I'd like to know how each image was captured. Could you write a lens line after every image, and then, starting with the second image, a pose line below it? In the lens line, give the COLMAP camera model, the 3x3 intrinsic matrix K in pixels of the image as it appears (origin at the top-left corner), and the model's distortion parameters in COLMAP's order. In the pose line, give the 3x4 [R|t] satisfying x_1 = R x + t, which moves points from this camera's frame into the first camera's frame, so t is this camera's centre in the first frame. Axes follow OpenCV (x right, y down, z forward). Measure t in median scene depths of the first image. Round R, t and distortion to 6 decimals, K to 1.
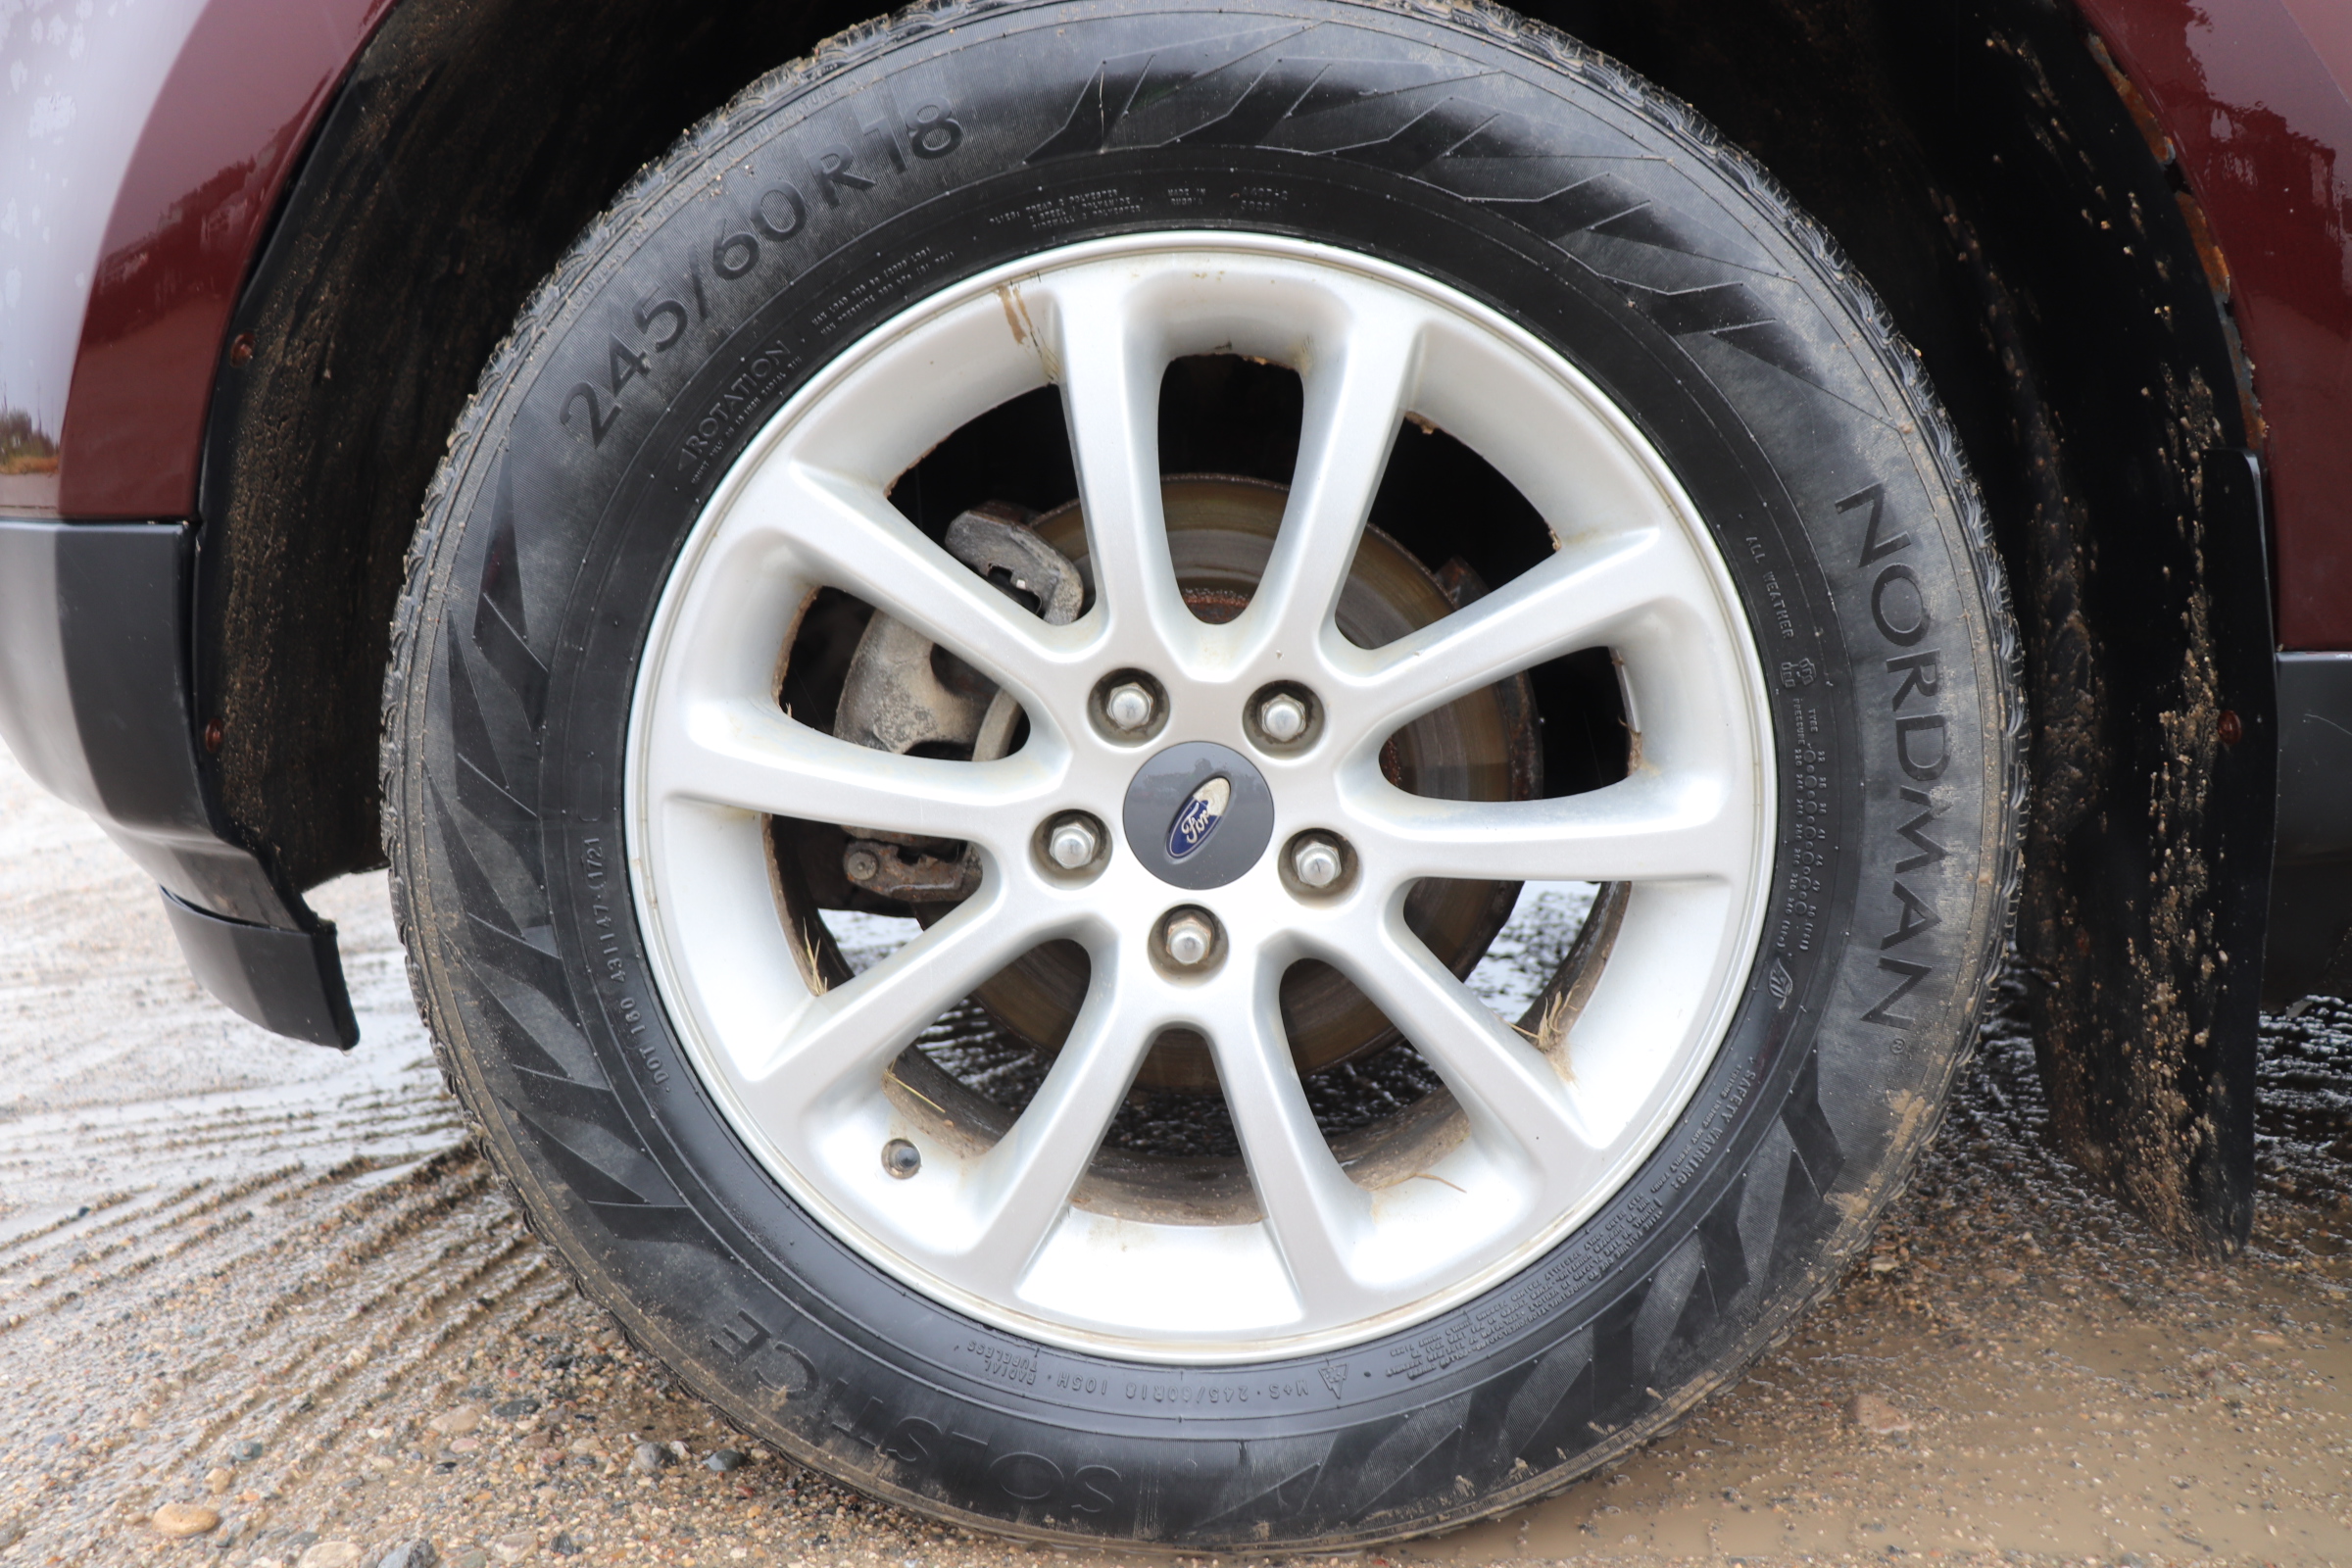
lens RADIAL K [[1893.1, 0, 1175.9], [0, 1893.1, 781.1], [0, 0, 1]] dist [-0.150550, 0.107875]
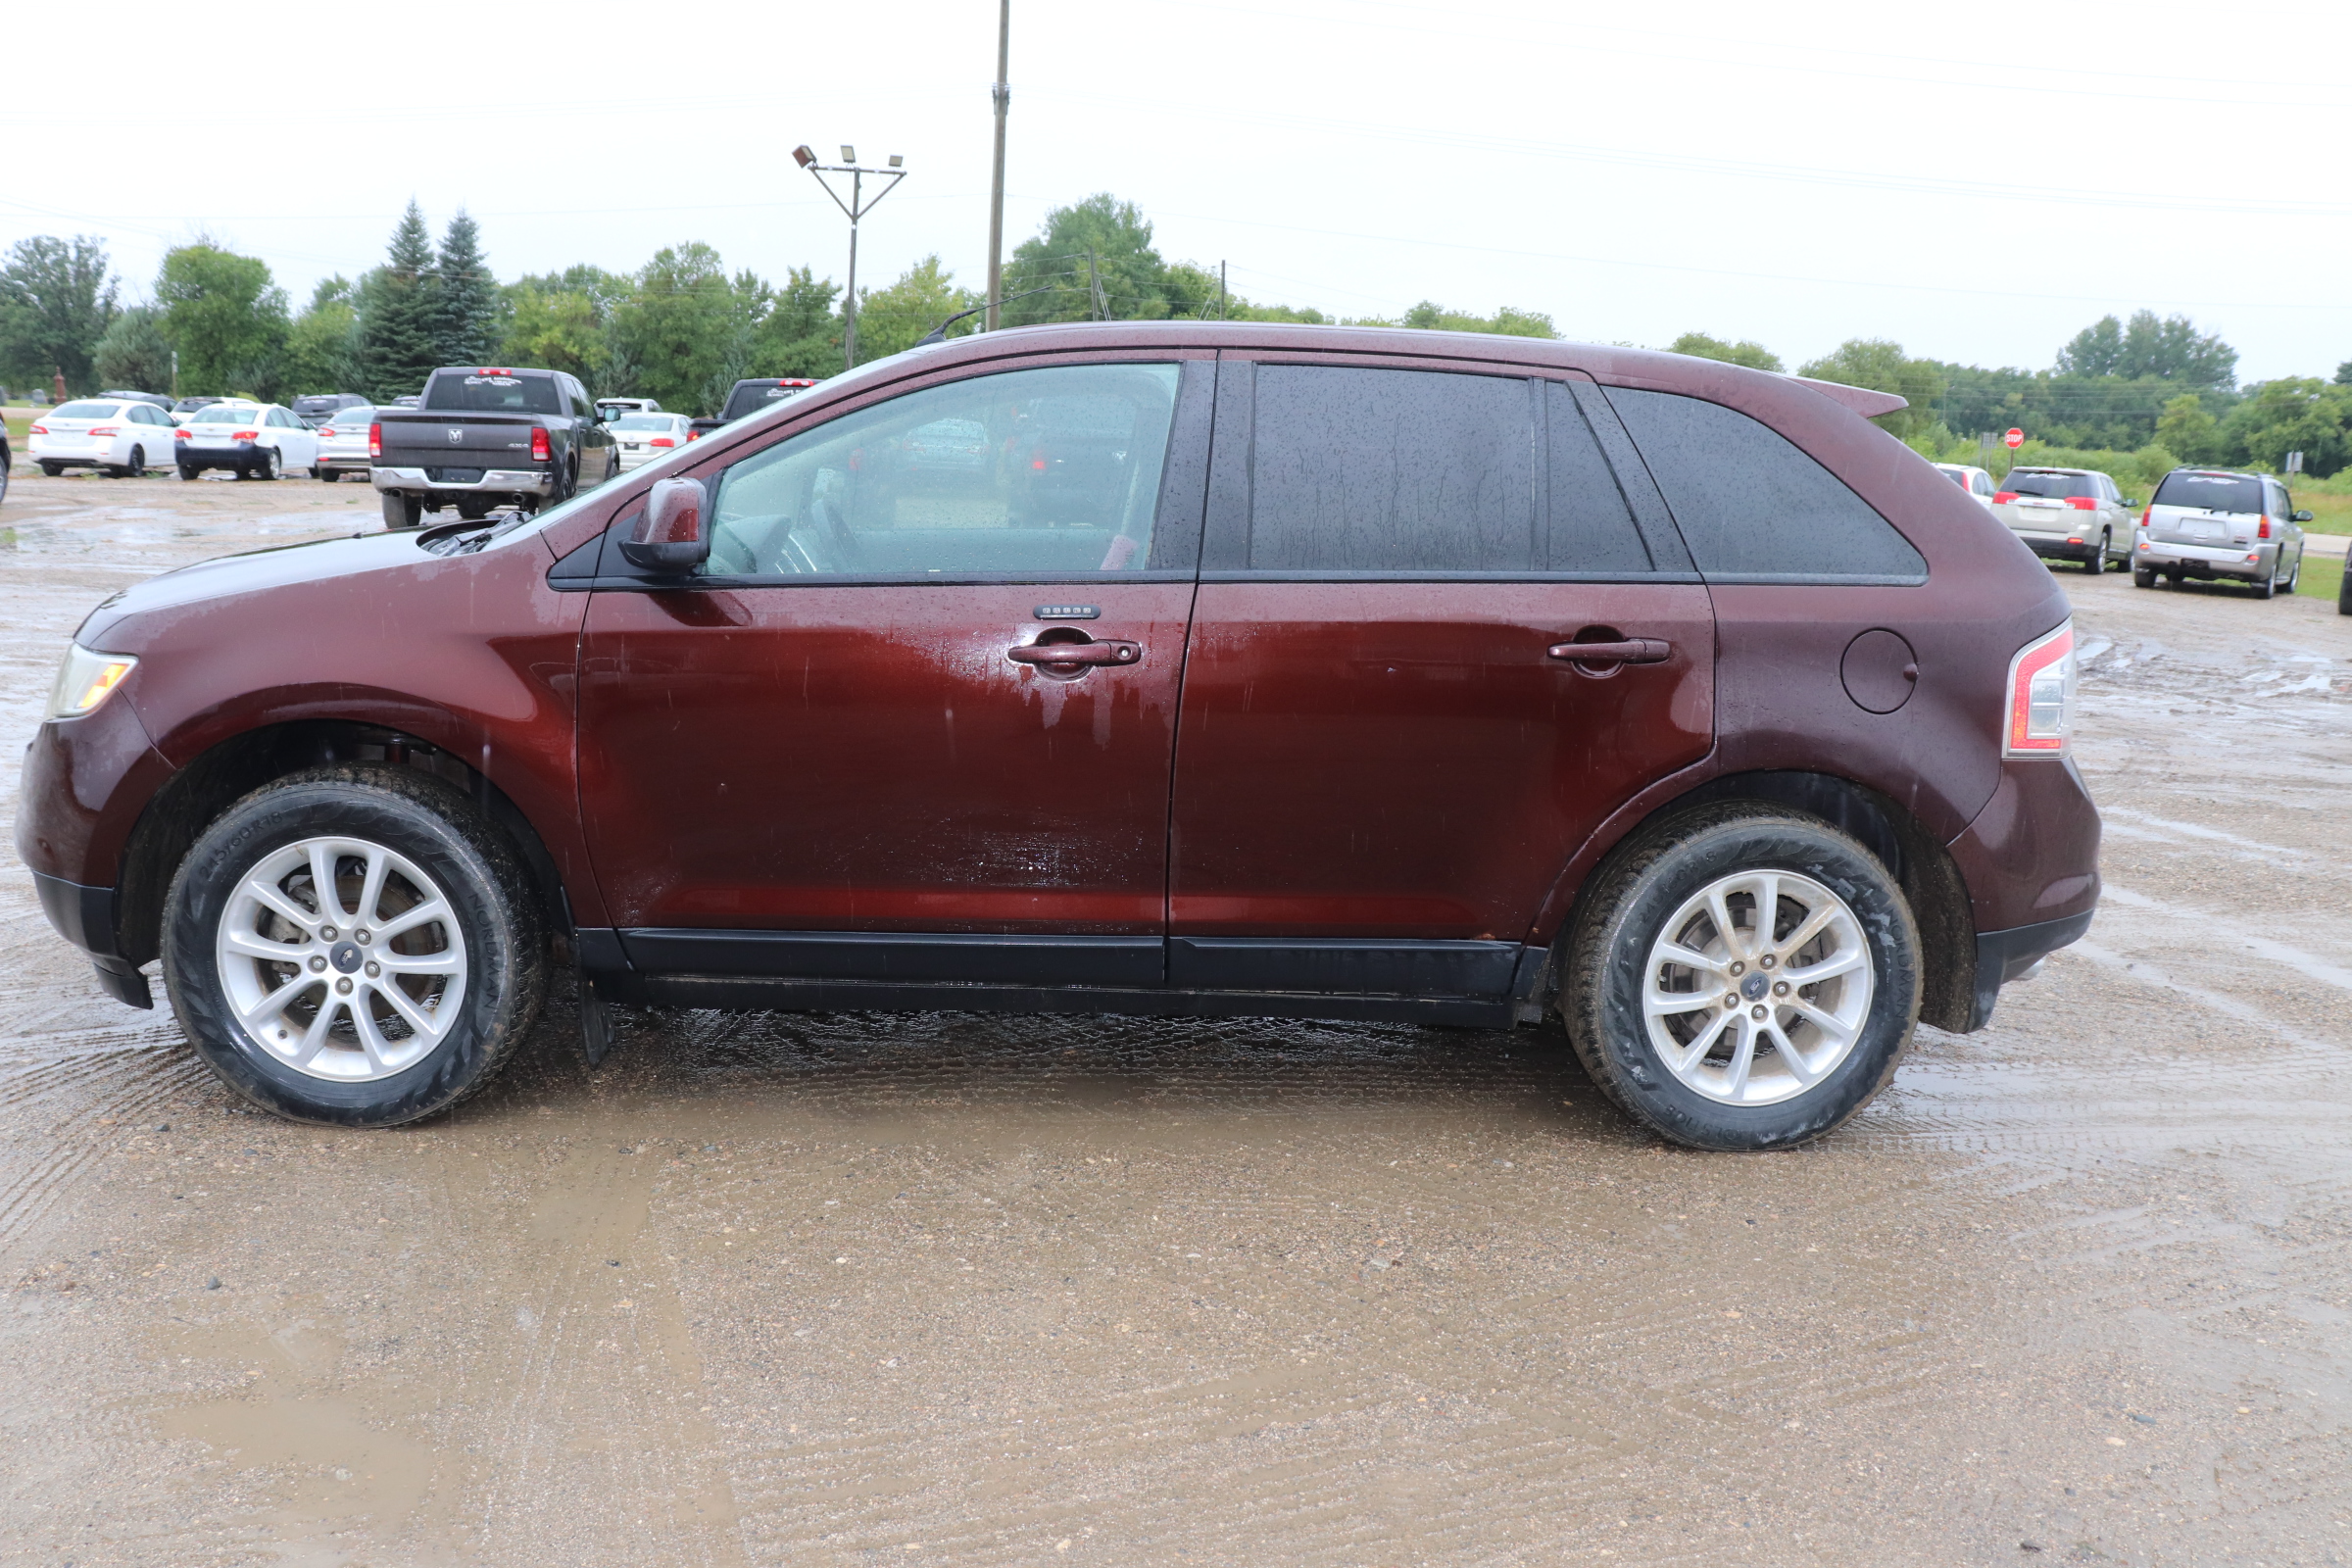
lens RADIAL K [[1893.1, 0, 1168.3], [0, 1893.1, 797.6], [0, 0, 1]] dist [-0.150550, 0.107875]
pose [[0.995329, 0.017961, 0.094857, 1.505905], [-0.018877, 0.999783, 0.008771, -0.428884], [-0.094679, -0.010521, 0.995452, -3.465322]]
